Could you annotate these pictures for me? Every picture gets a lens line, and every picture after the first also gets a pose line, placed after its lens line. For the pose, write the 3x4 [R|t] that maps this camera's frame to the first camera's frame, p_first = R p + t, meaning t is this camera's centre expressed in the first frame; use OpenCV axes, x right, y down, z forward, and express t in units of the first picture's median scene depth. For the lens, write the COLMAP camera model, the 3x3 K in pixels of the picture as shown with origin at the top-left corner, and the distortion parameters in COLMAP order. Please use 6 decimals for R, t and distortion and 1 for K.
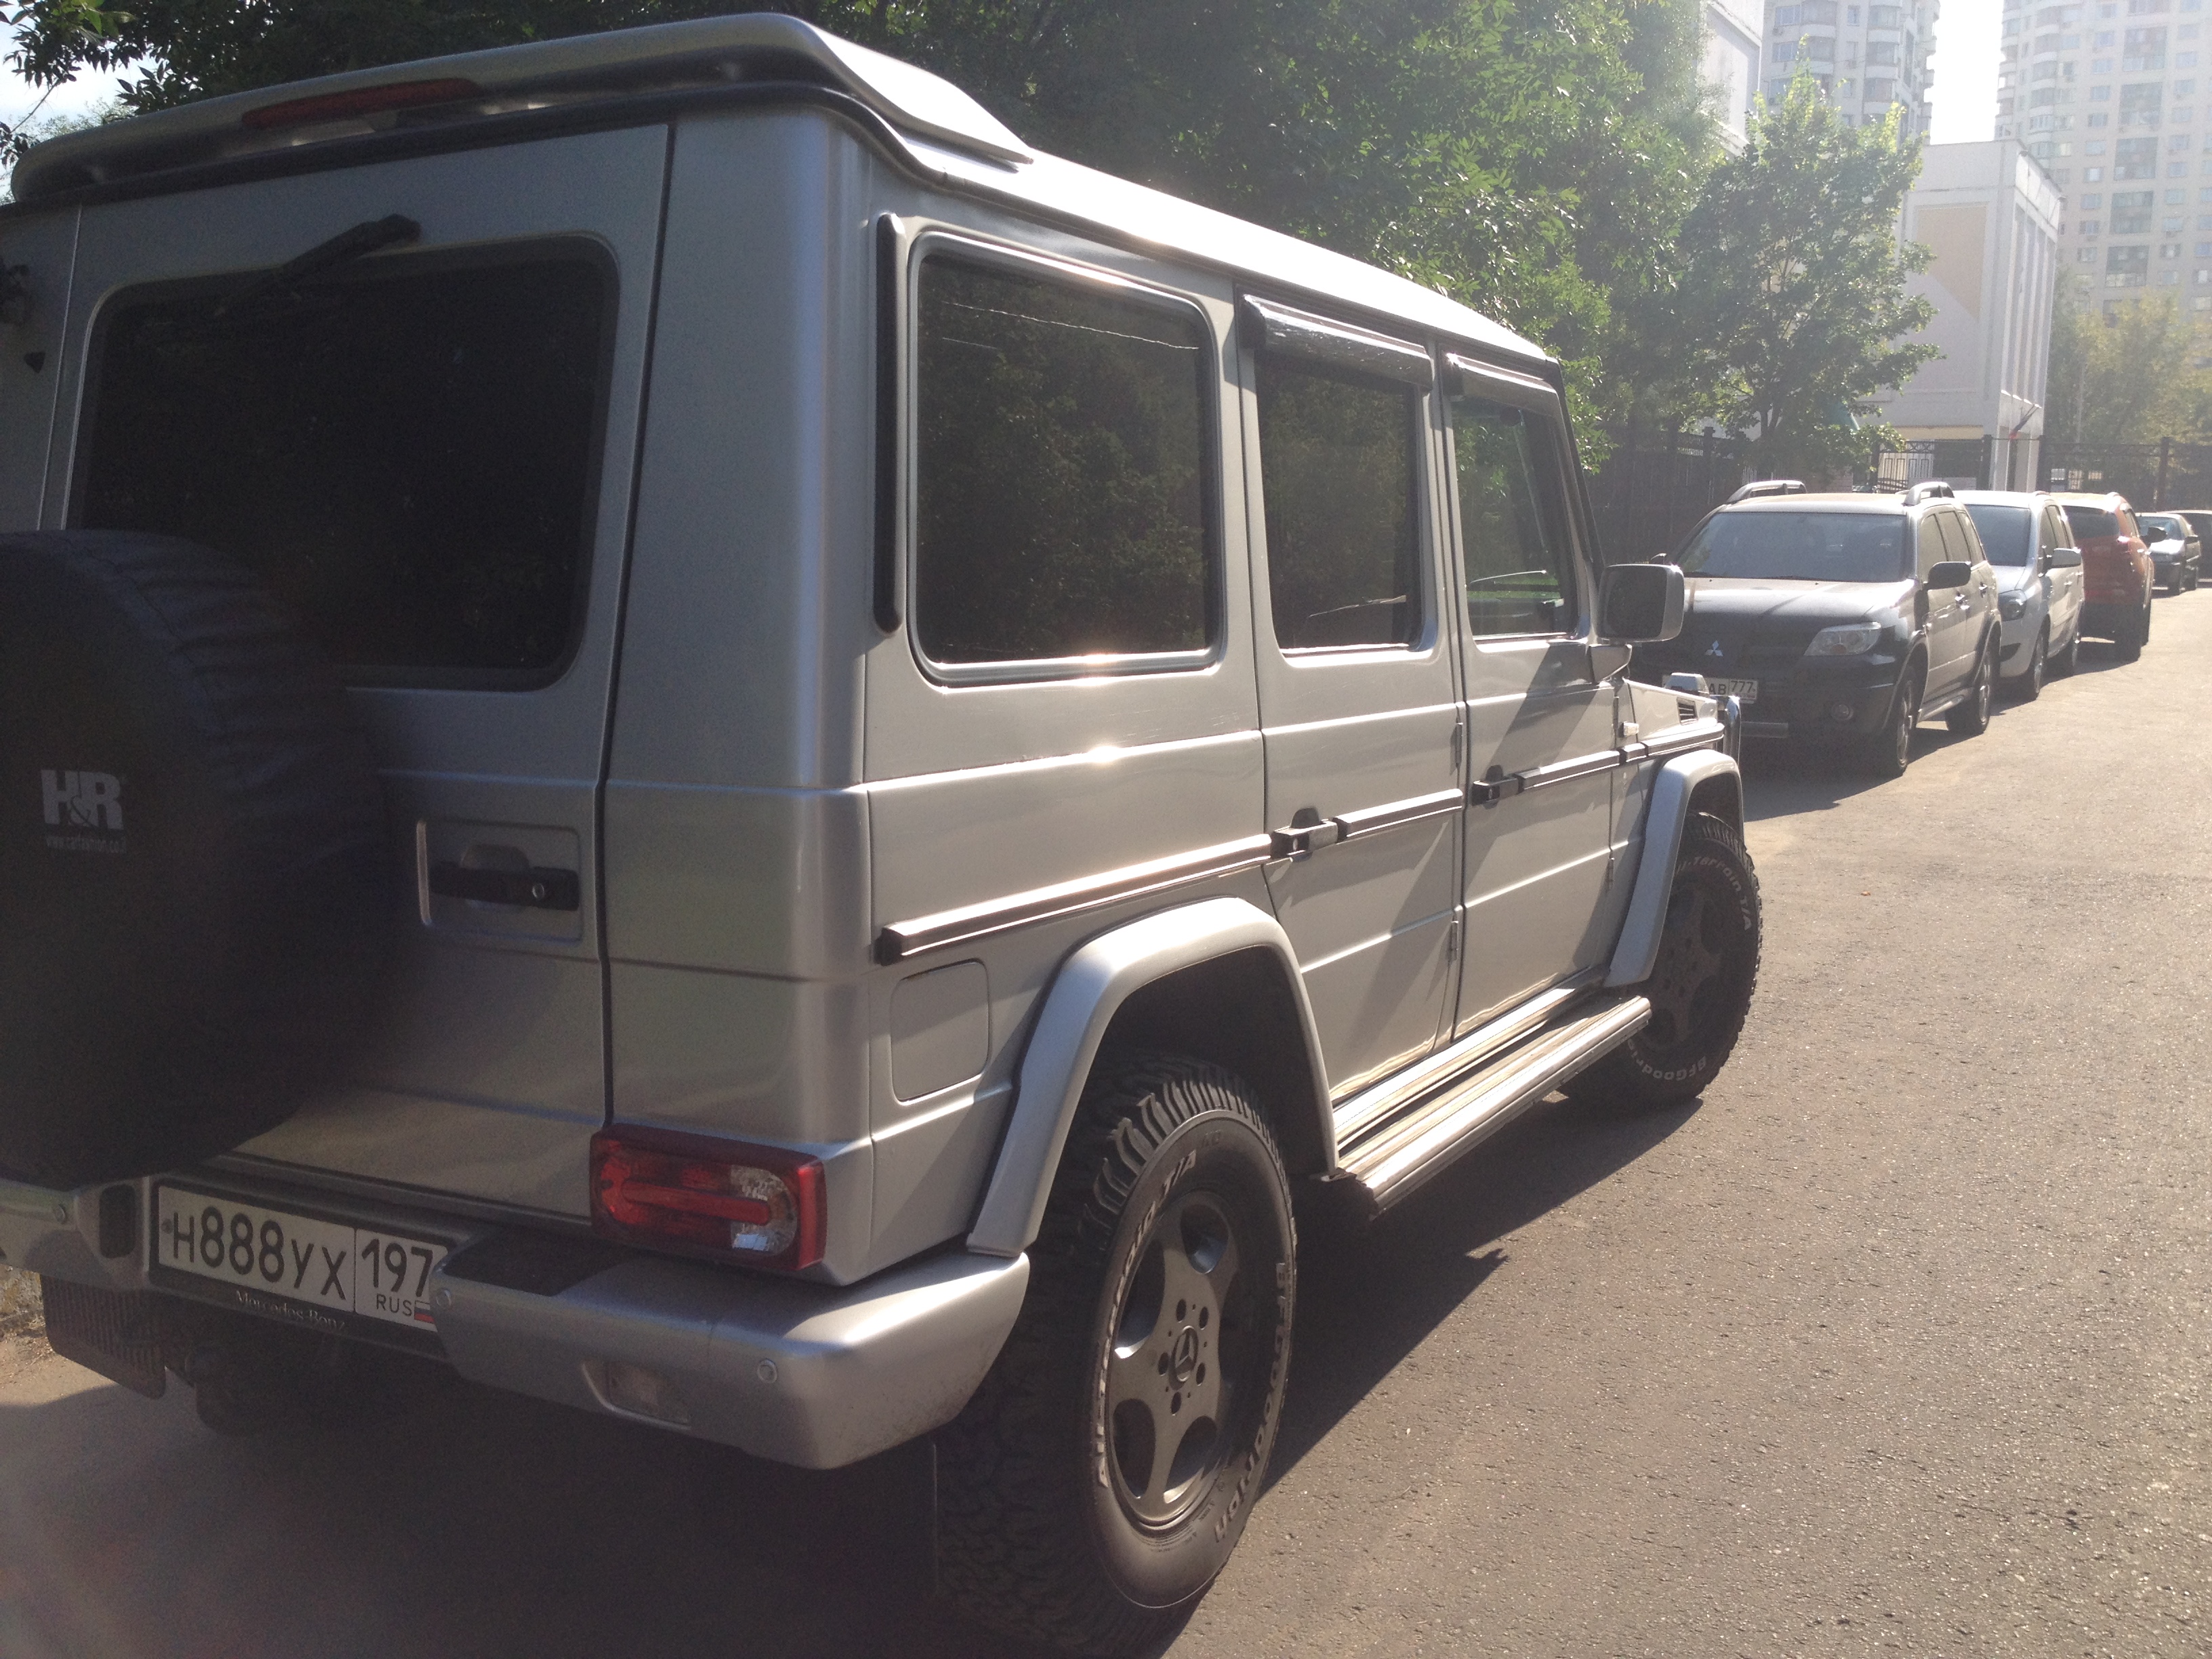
lens RADIAL K [[2070.3, 0, 1106.0], [0, 2070.3, 829.5], [0, 0, 1]] dist [0.099282, -0.163548]
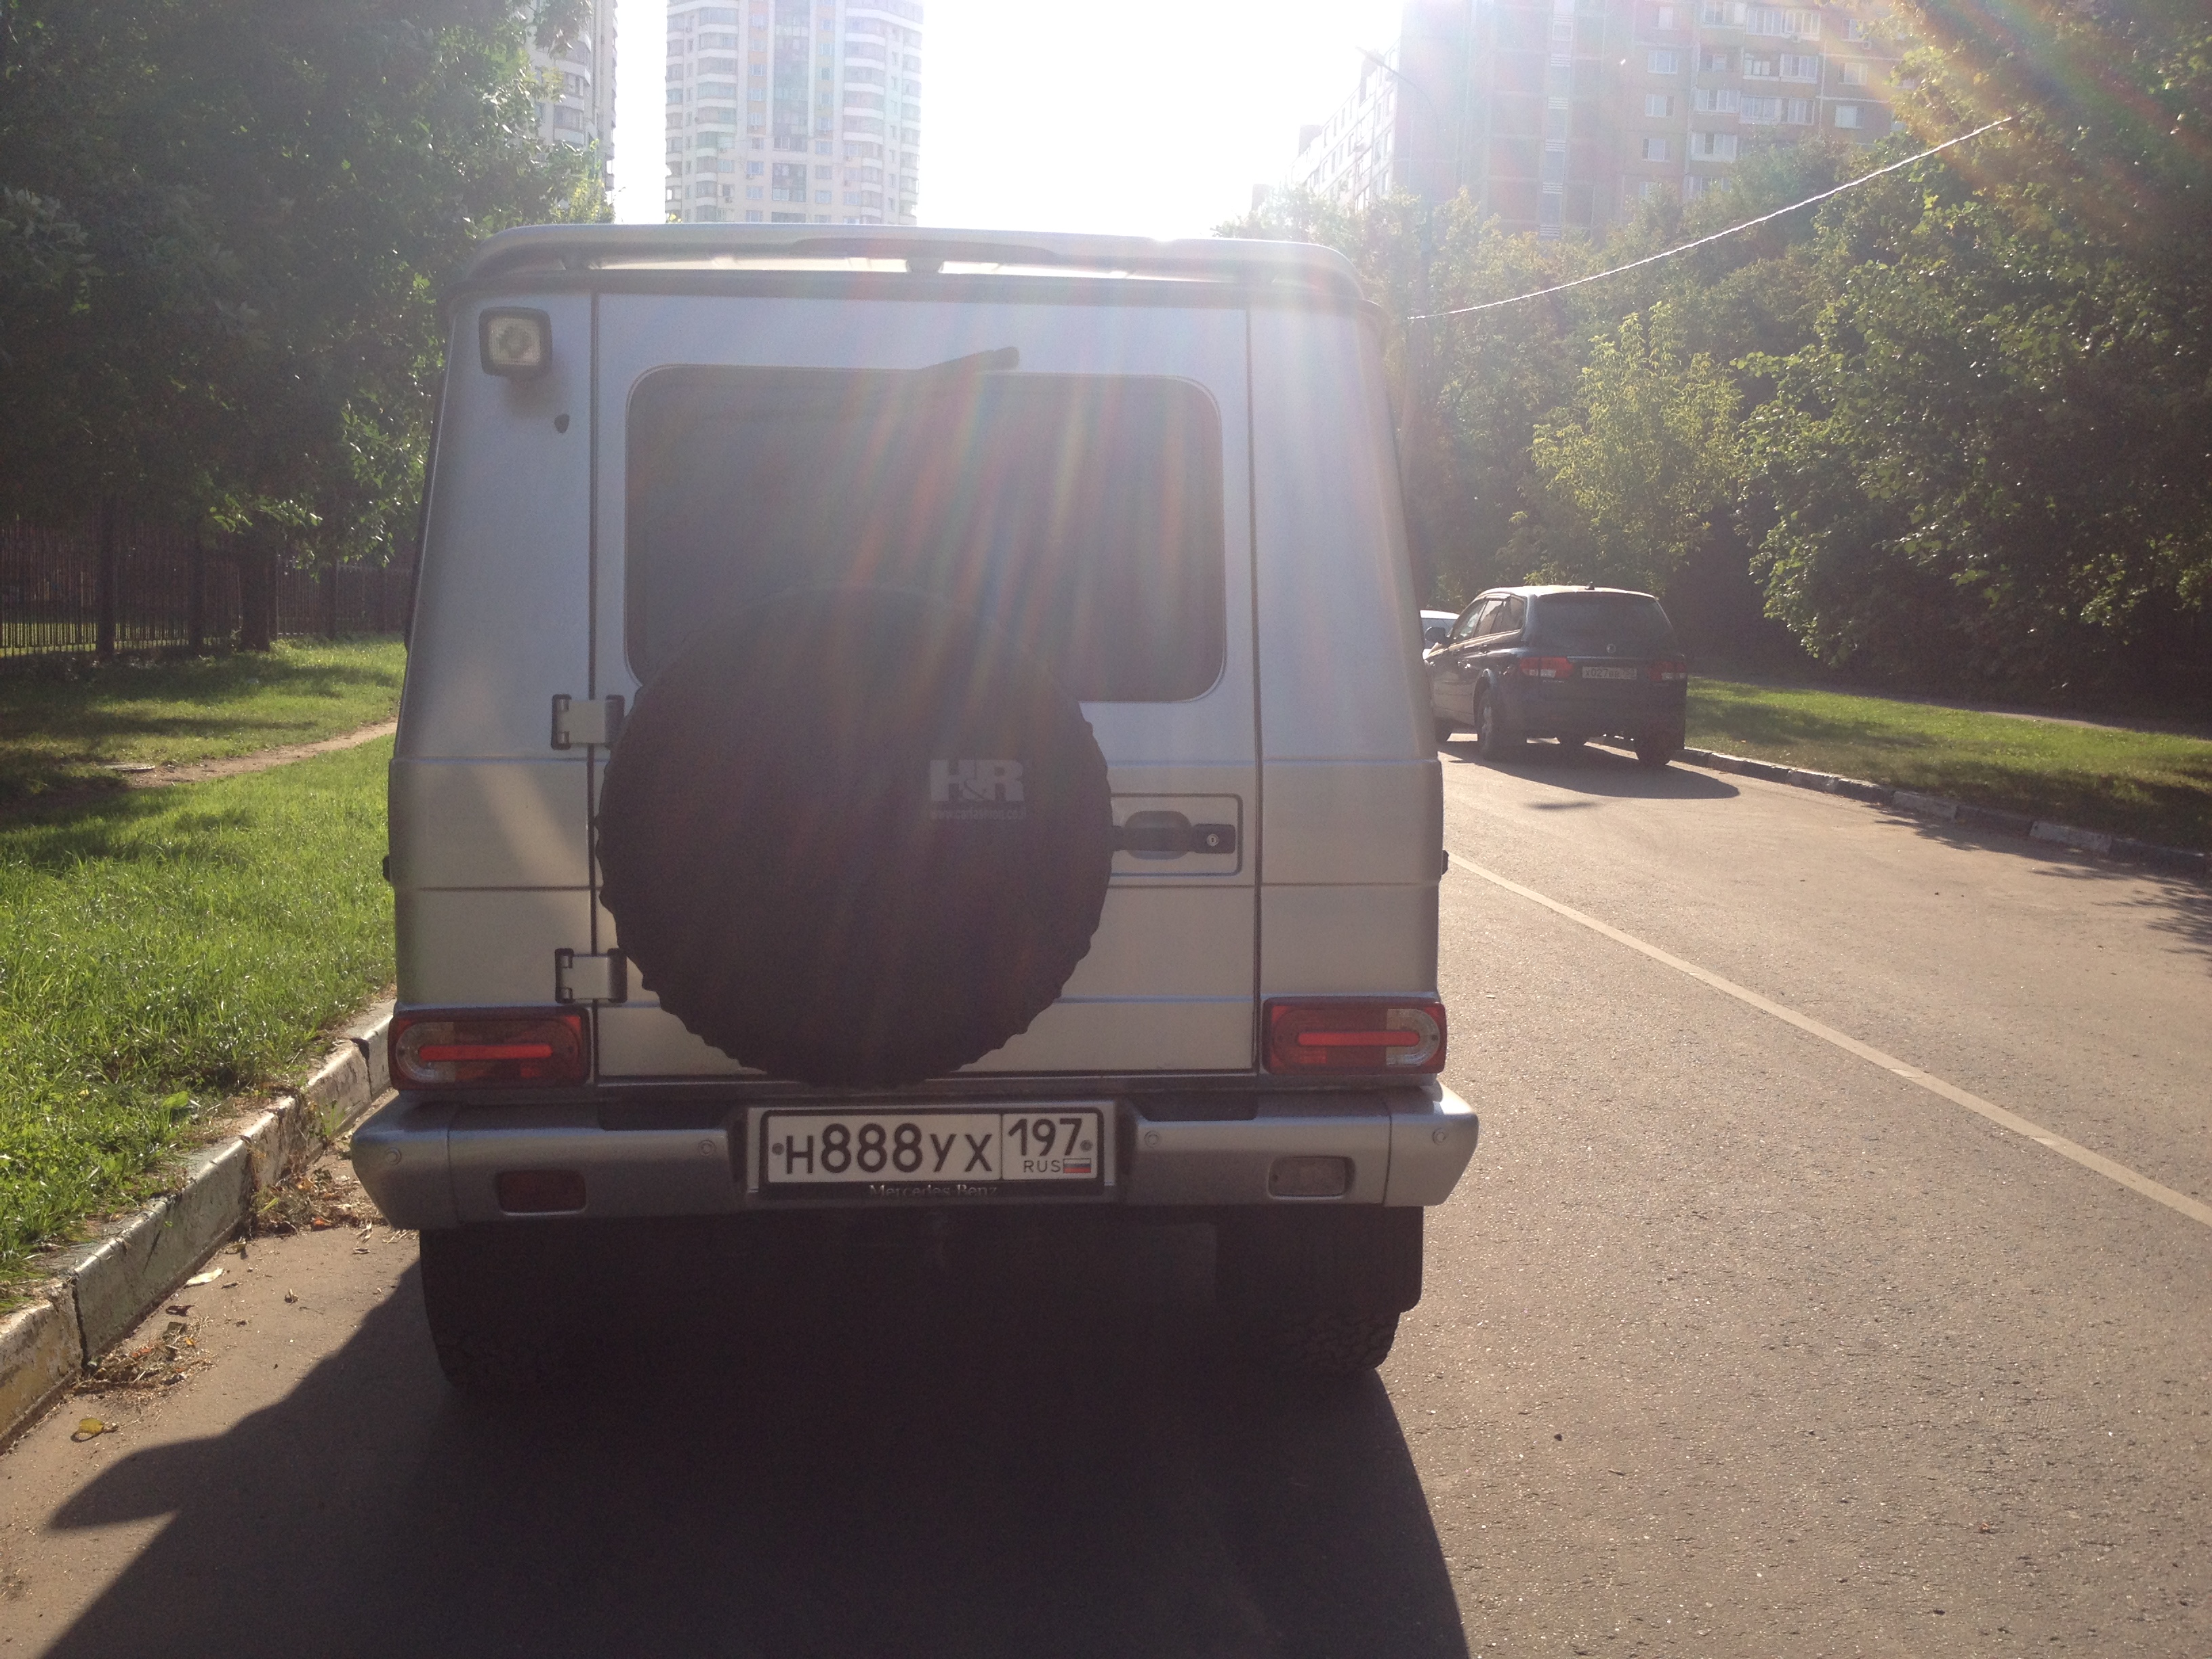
lens RADIAL K [[2070.3, 0, 1106.0], [0, 2070.3, 829.5], [0, 0, 1]] dist [0.099282, -0.163548]
pose [[0.816204, -0.038875, 0.576454, -0.998724], [0.056985, 0.998286, -0.013362, 0.032716], [-0.574946, 0.043755, 0.817020, -0.097868]]
